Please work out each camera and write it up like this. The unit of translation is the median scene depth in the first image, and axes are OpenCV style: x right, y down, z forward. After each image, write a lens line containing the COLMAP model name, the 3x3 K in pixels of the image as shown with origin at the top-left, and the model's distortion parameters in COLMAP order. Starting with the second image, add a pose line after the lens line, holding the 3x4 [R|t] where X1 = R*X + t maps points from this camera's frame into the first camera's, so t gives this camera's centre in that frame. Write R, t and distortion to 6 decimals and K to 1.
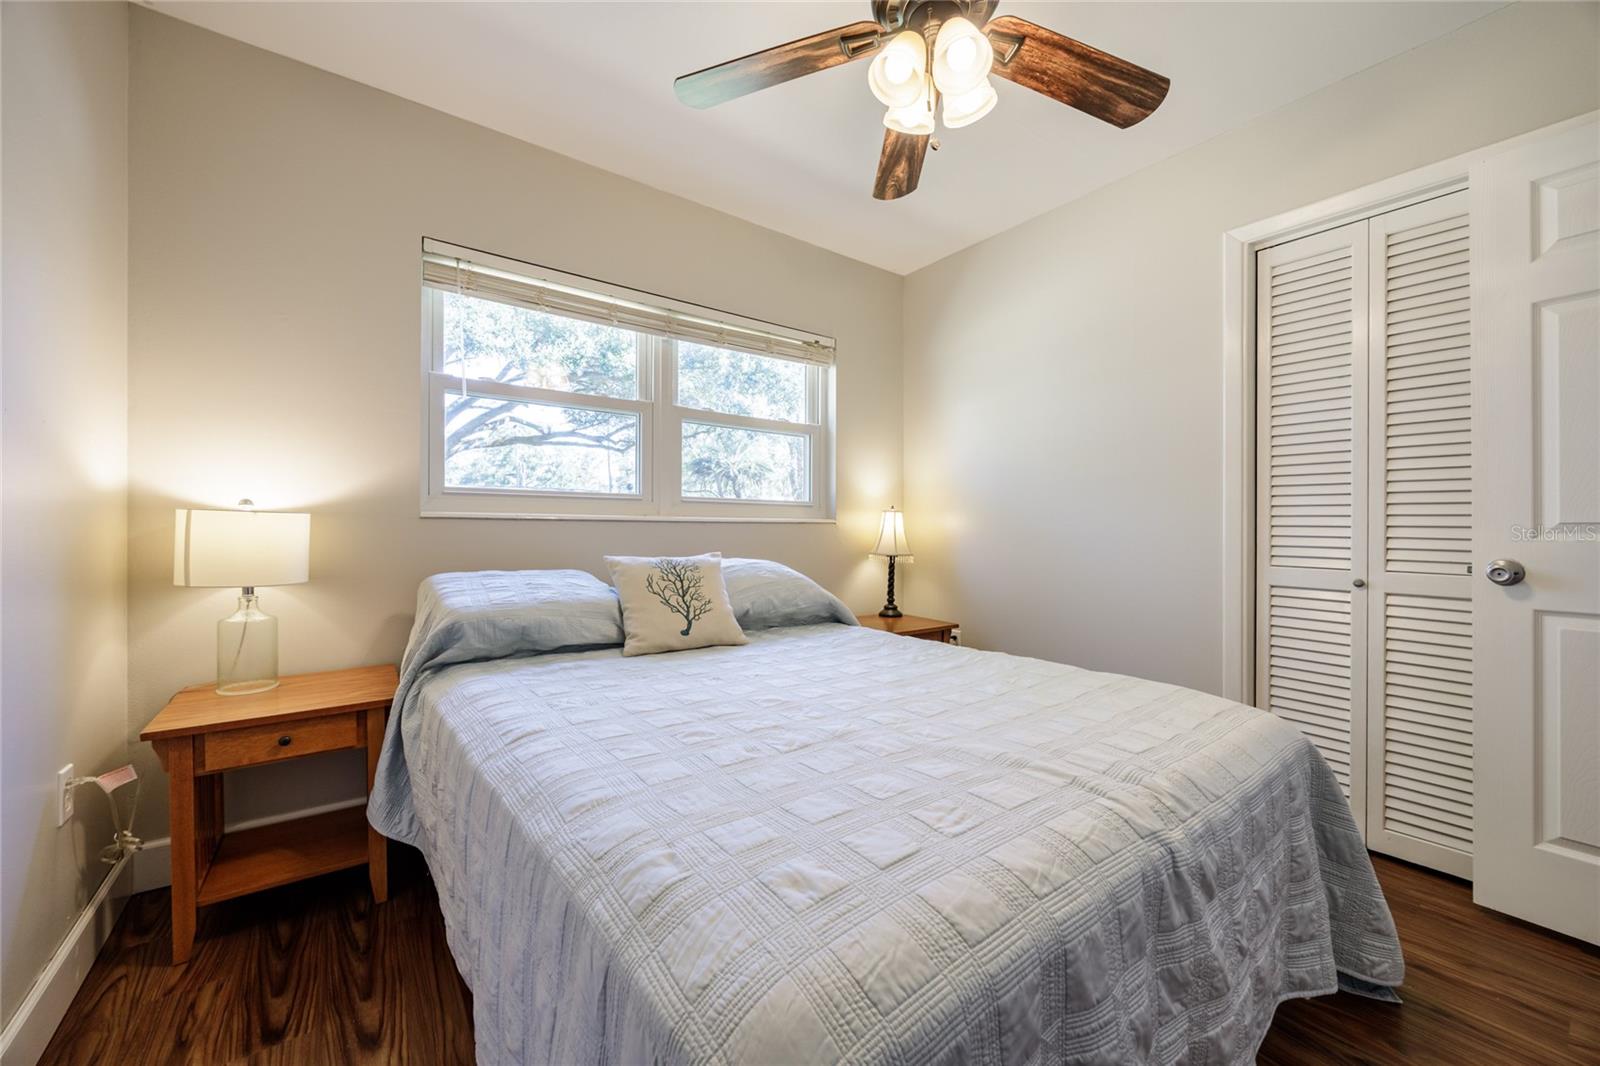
lens RADIAL K [[617.4, 0, 800.5], [0, 617.4, 527.6], [0, 0, 1]] dist [-0.000666, 0.000043]
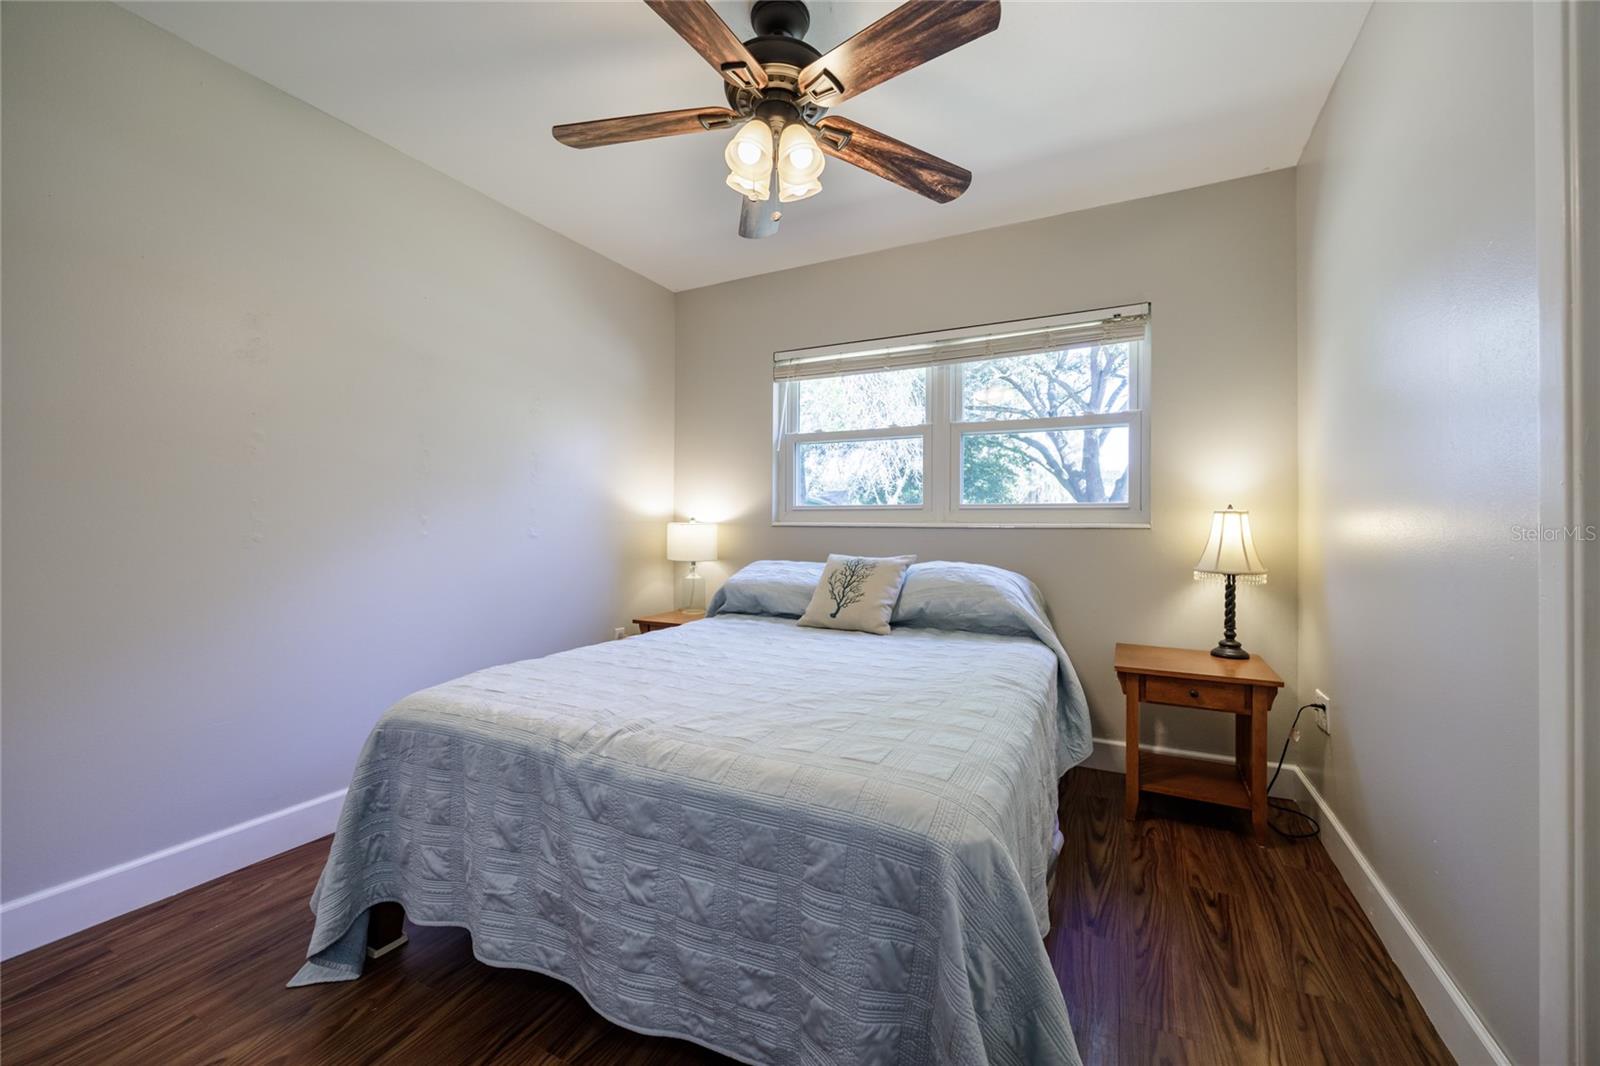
lens RADIAL K [[617.4, 0, 800.5], [0, 617.4, 527.6], [0, 0, 1]] dist [-0.000666, 0.000043]
pose [[0.446095, 0.001244, -0.894985, 0.947886], [-0.000938, 0.999999, 0.000923, -0.014569], [0.894985, 0.000428, 0.446096, 0.367545]]
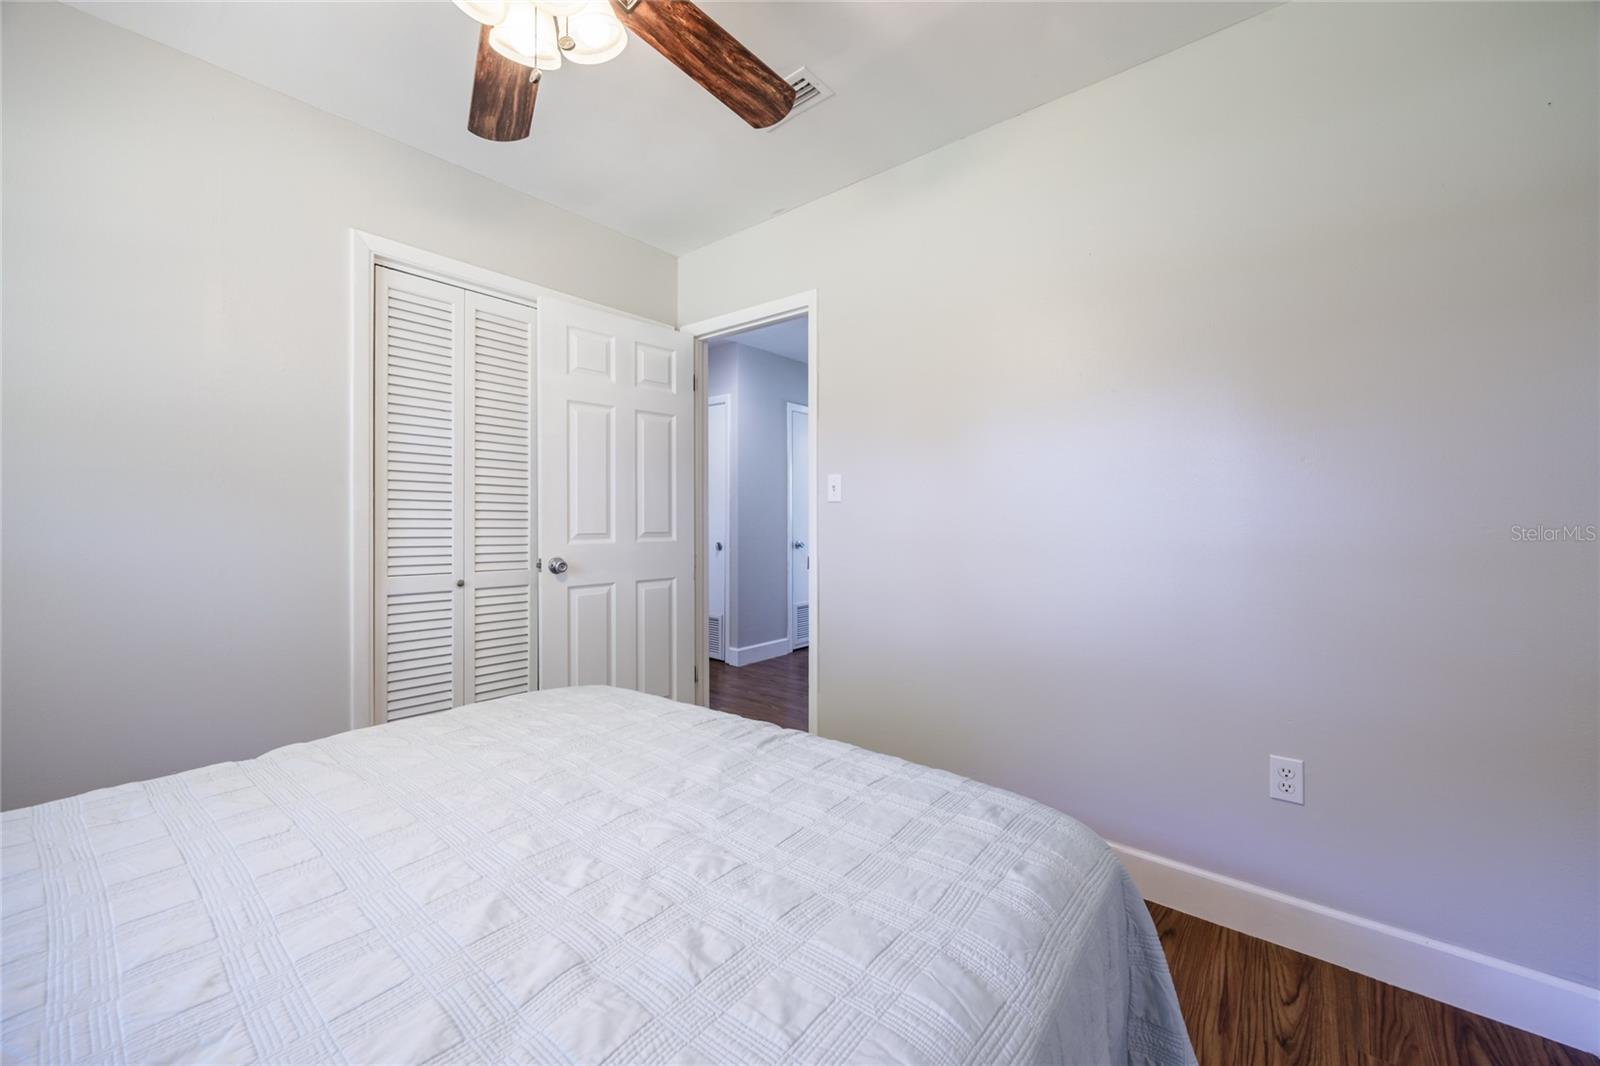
lens RADIAL K [[617.4, 0, 800.5], [0, 617.4, 527.6], [0, 0, 1]] dist [-0.000666, 0.000043]
pose [[-0.218739, -0.022312, 0.975528, -0.450316], [-0.004992, 0.999751, 0.021747, -0.051731], [-0.975771, -0.000113, -0.218796, 0.607531]]
